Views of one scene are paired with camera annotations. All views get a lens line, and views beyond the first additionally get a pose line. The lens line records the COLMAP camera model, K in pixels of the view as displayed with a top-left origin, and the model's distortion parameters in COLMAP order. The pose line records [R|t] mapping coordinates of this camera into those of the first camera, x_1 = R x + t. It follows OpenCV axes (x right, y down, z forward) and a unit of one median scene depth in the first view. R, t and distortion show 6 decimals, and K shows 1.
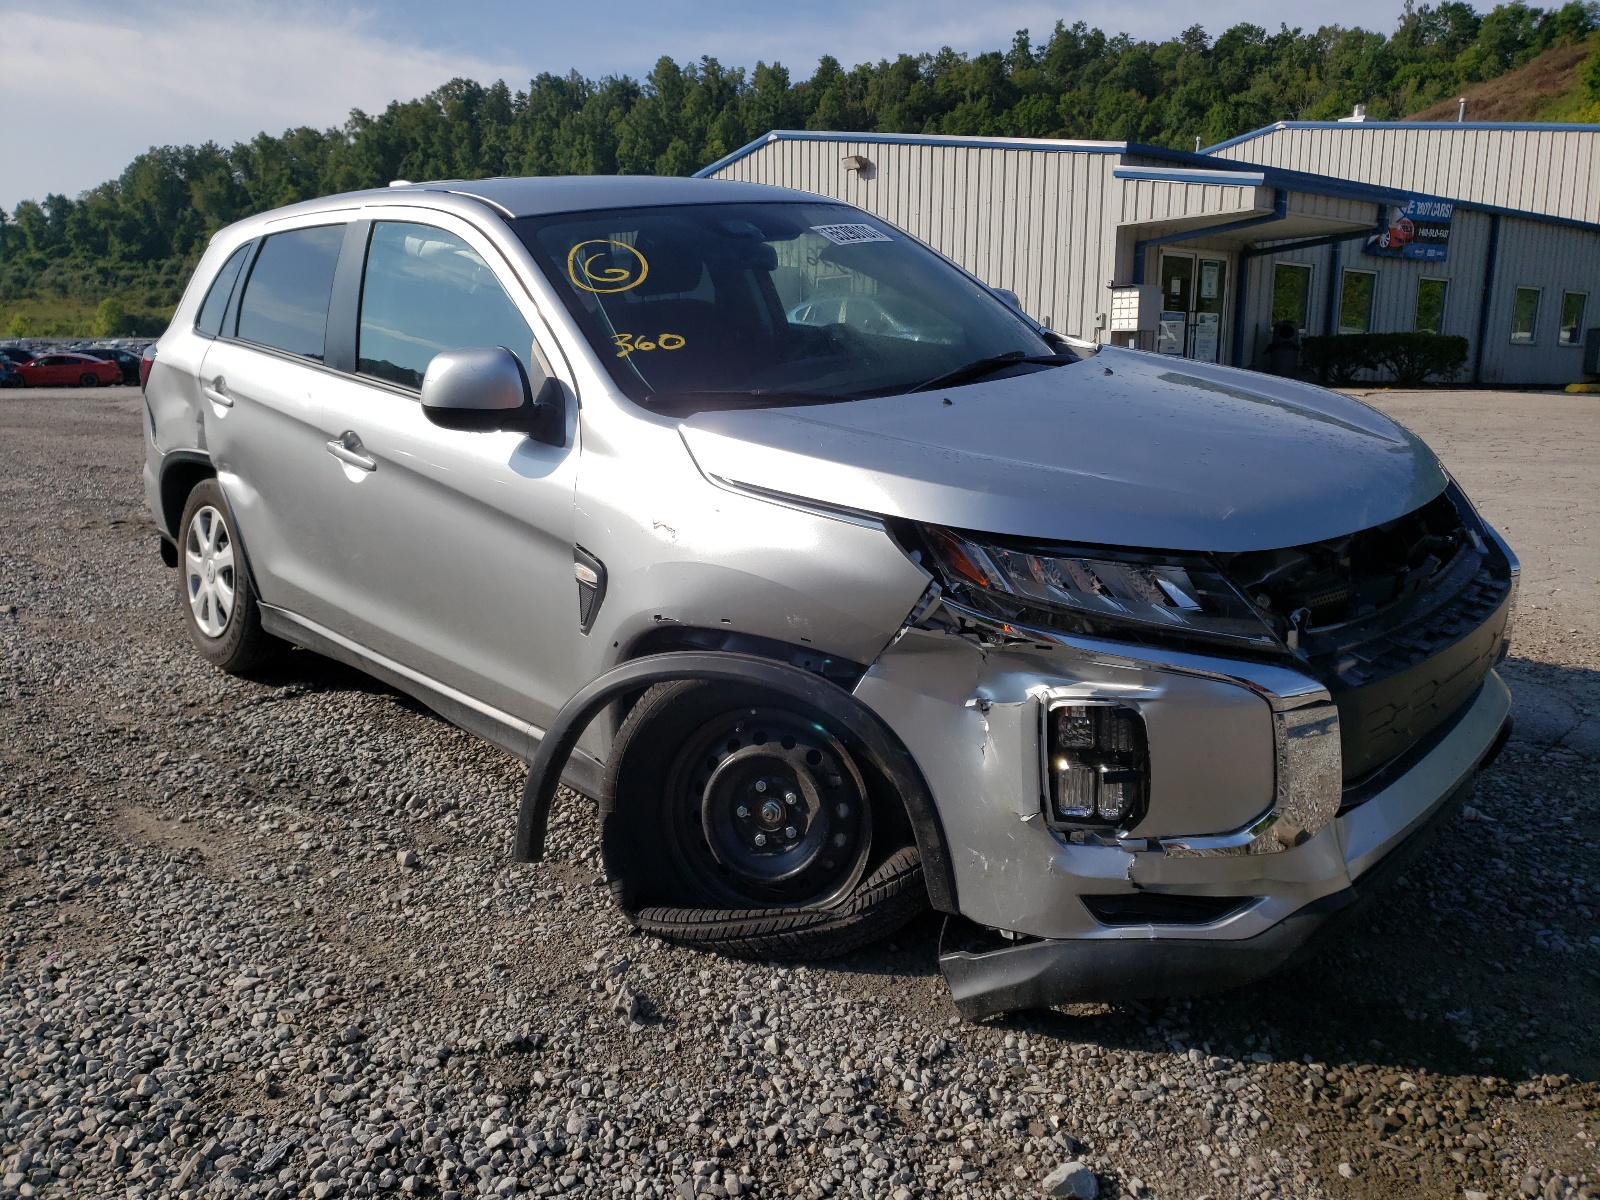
lens RADIAL K [[1261.8, 0, 799.4], [0, 1261.8, 626.3], [0, 0, 1]] dist [0.012729, 0.002373]
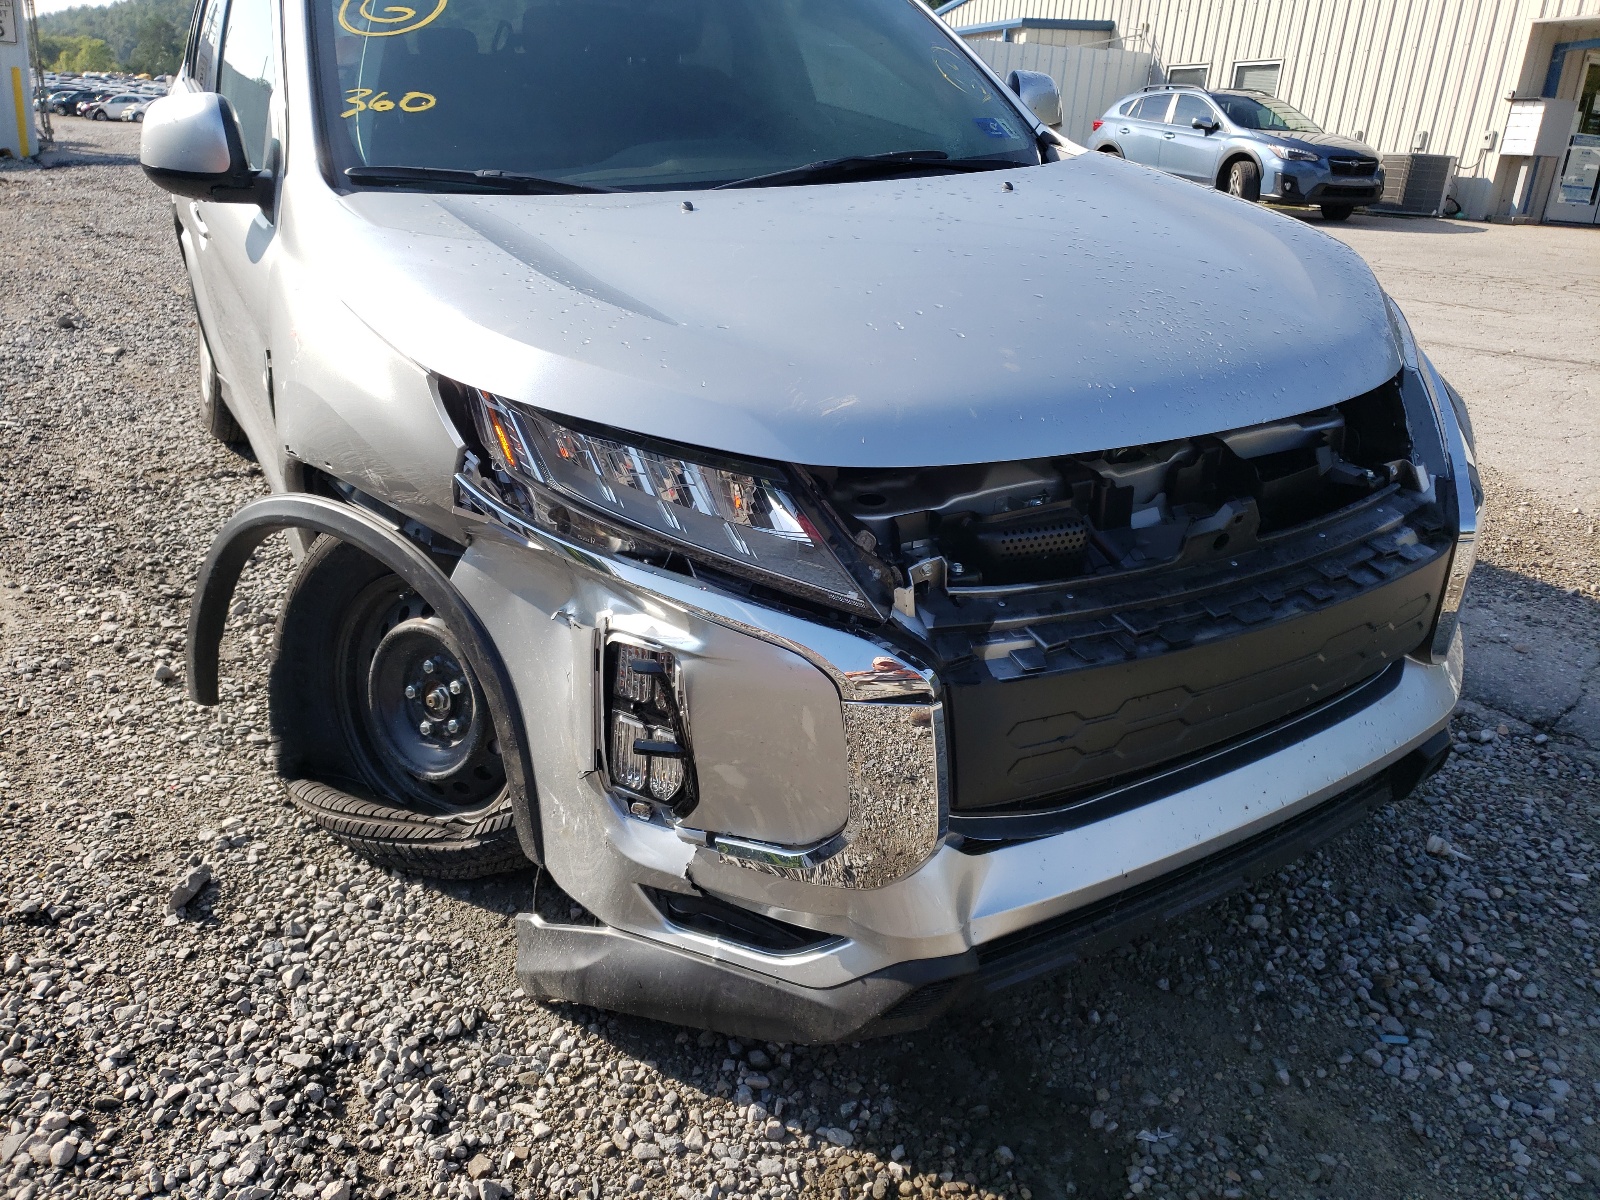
lens RADIAL K [[1261.8, 0, 799.4], [0, 1261.8, 626.3], [0, 0, 1]] dist [0.012729, 0.002373]
pose [[0.960965, 0.156337, -0.228265, 0.416552], [-0.120470, 0.979167, 0.163462, -0.068187], [0.249065, -0.129582, 0.959779, 0.277633]]
